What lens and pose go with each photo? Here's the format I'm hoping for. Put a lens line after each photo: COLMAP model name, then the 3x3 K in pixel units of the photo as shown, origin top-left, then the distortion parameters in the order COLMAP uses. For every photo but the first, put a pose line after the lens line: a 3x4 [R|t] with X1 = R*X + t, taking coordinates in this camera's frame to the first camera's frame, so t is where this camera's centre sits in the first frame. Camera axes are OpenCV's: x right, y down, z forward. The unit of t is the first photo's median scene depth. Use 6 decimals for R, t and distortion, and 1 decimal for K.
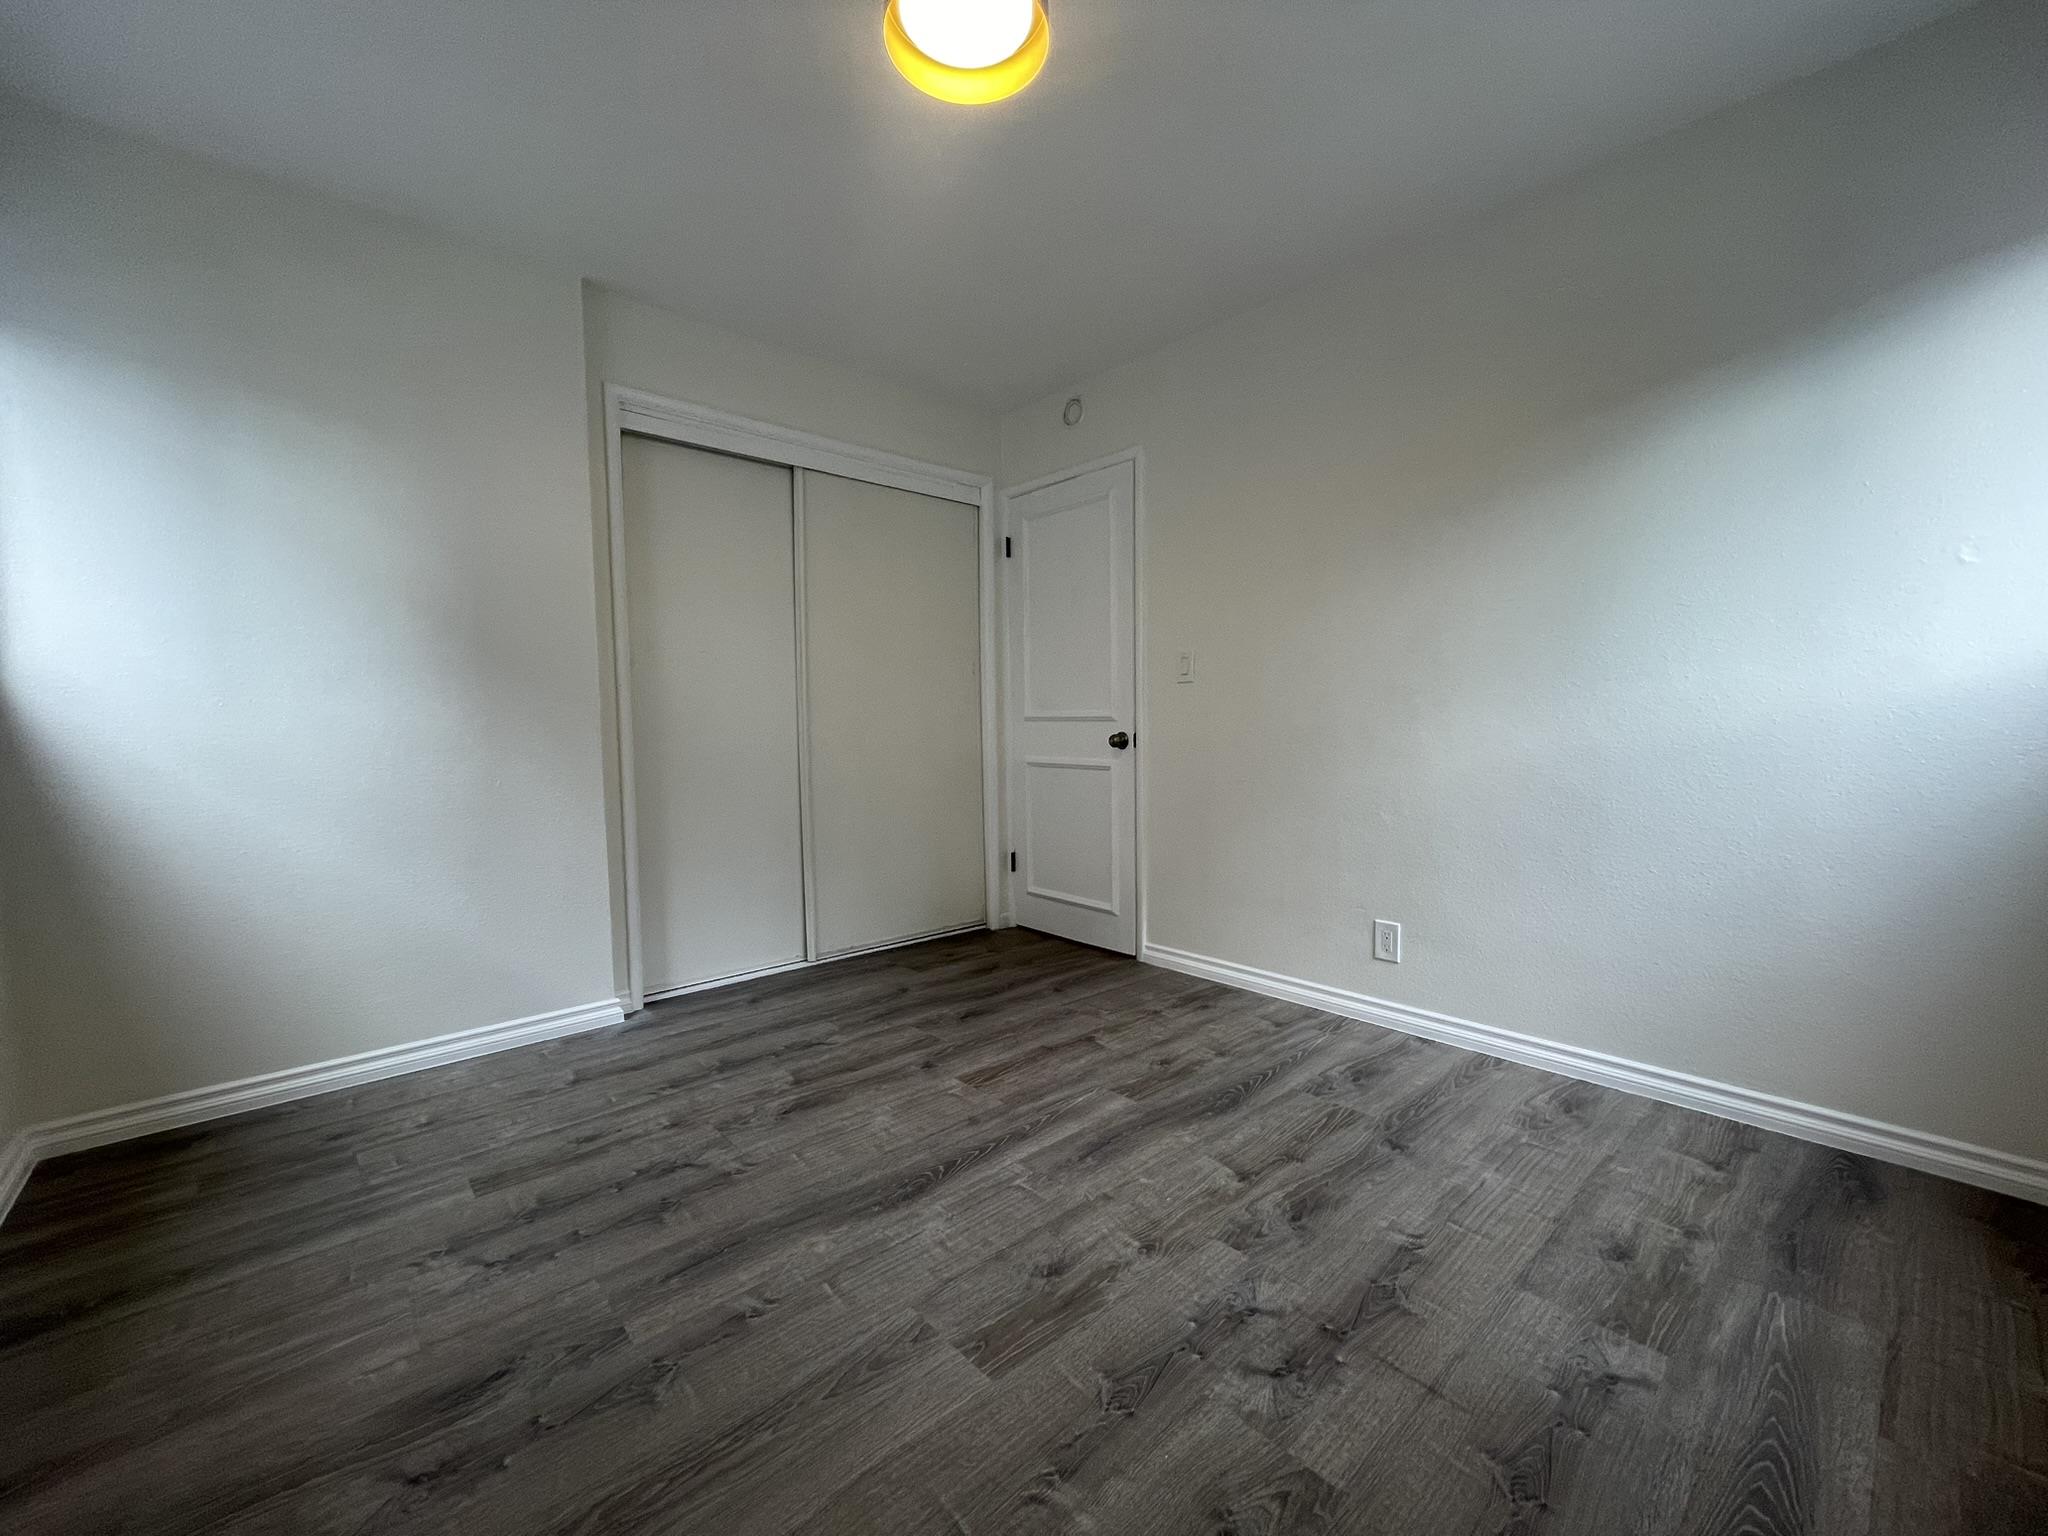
lens RADIAL K [[824.8, 0, 1019.0], [0, 824.8, 769.2], [0, 0, 1]] dist [-0.000649, -0.000122]
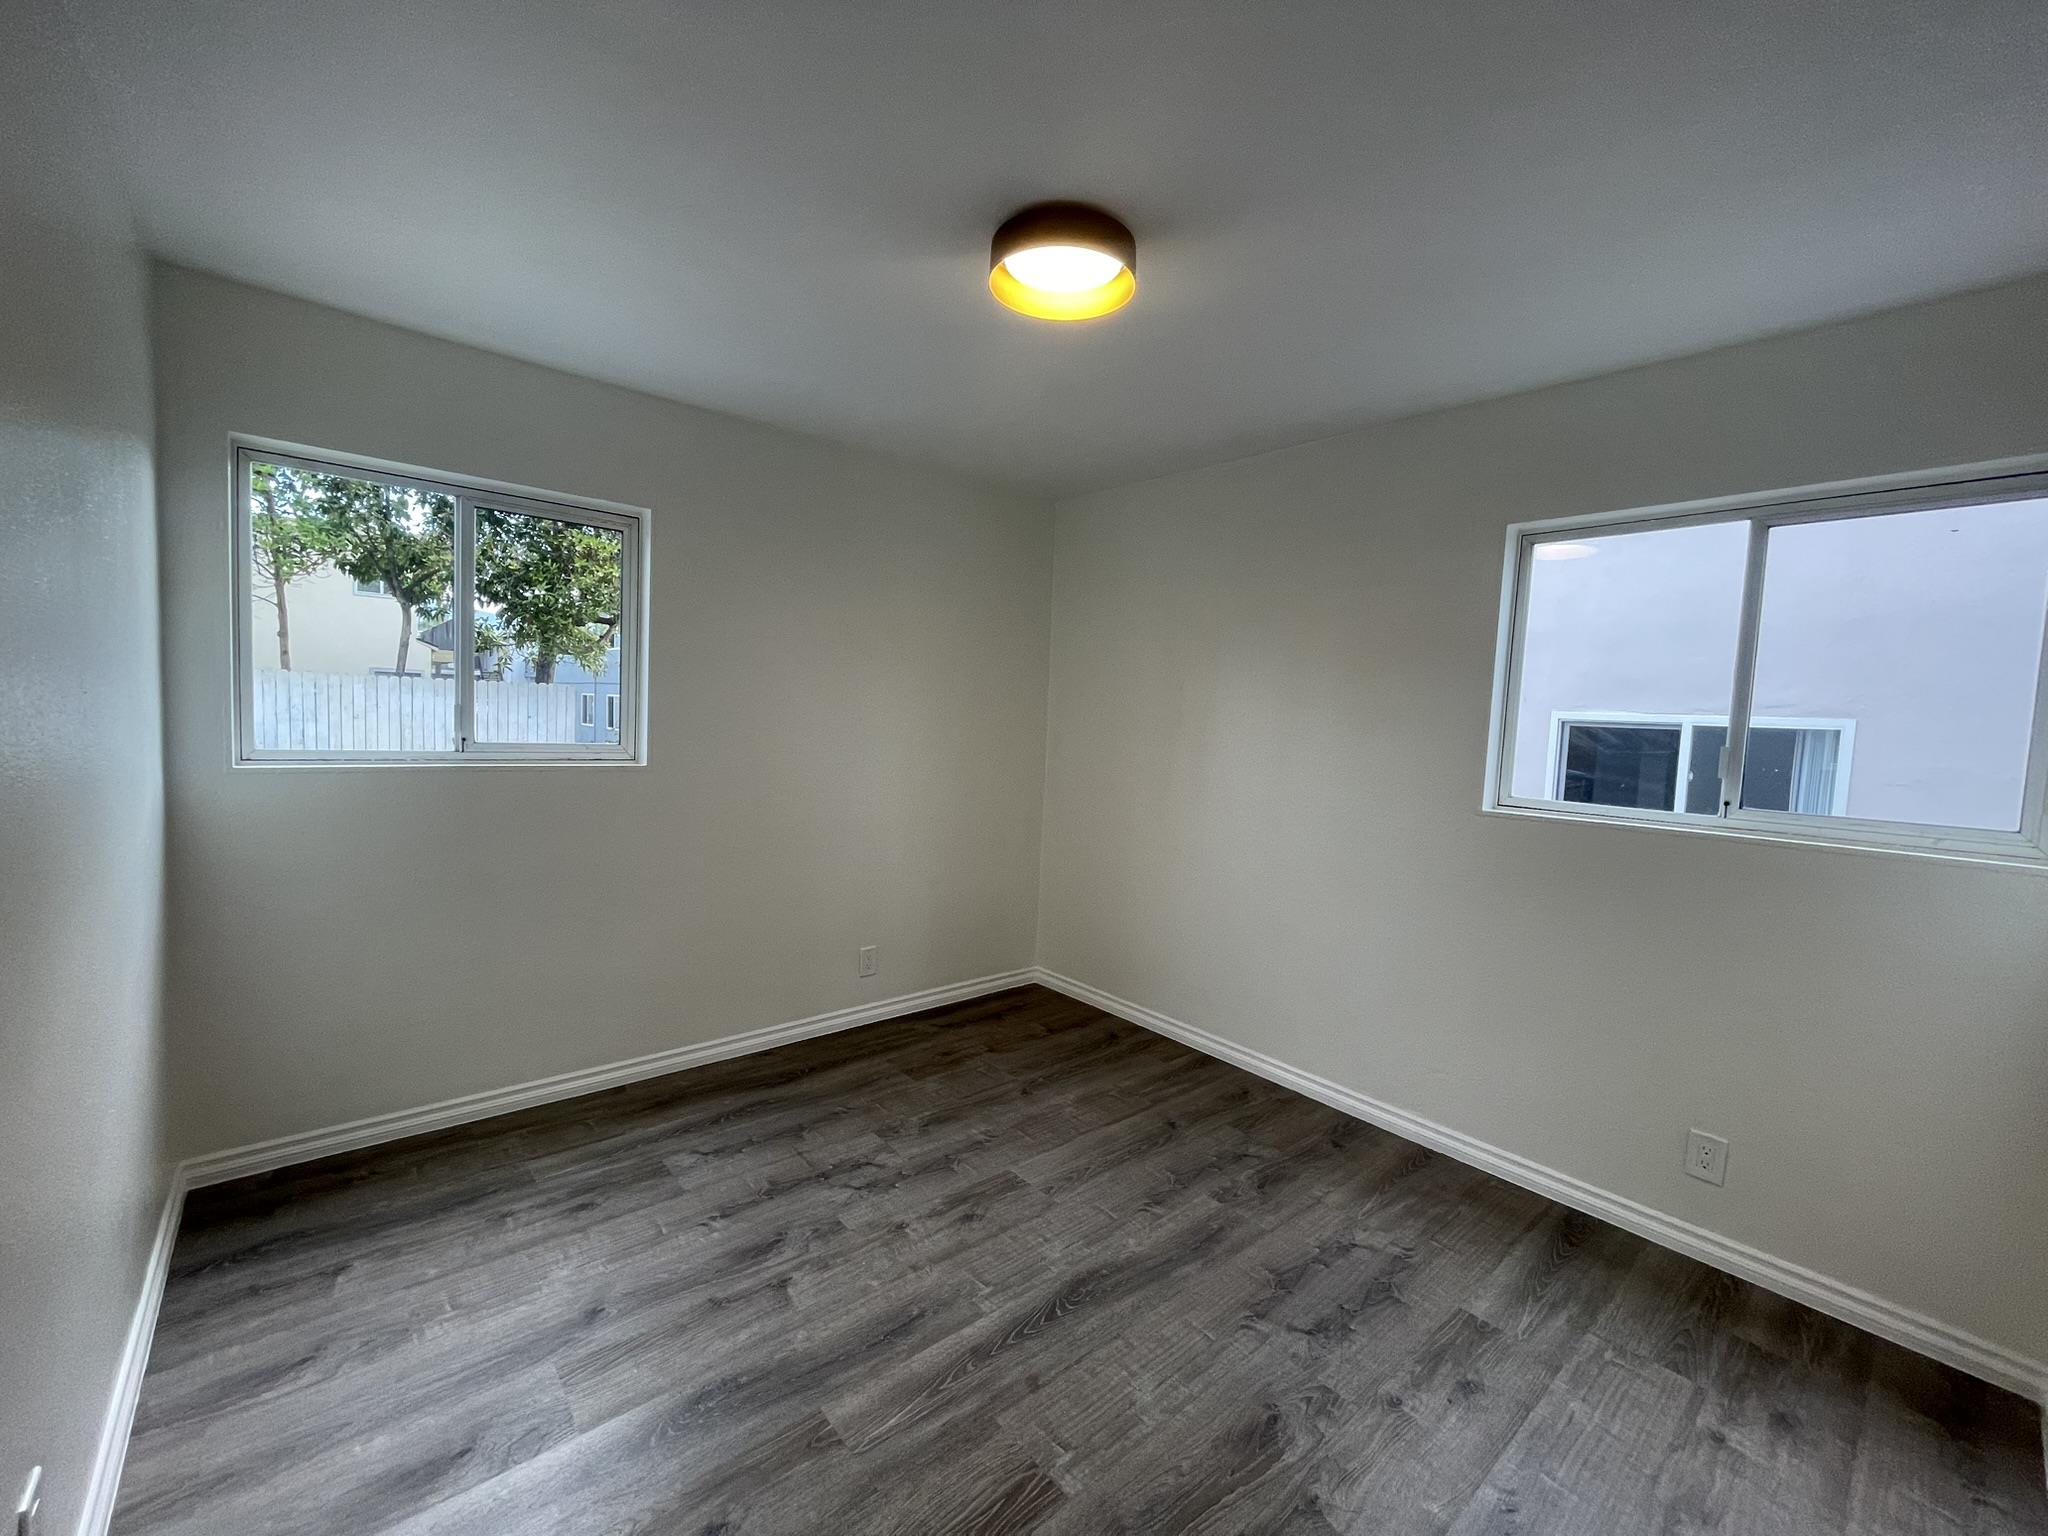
lens RADIAL K [[824.8, 0, 1015.7], [0, 824.8, 769.7], [0, 0, 1]] dist [-0.000649, -0.000122]
pose [[-0.999209, -0.033859, 0.020846, -0.042872], [-0.030894, 0.991160, 0.129022, -0.373376], [-0.025030, 0.128275, -0.991423, 2.192972]]
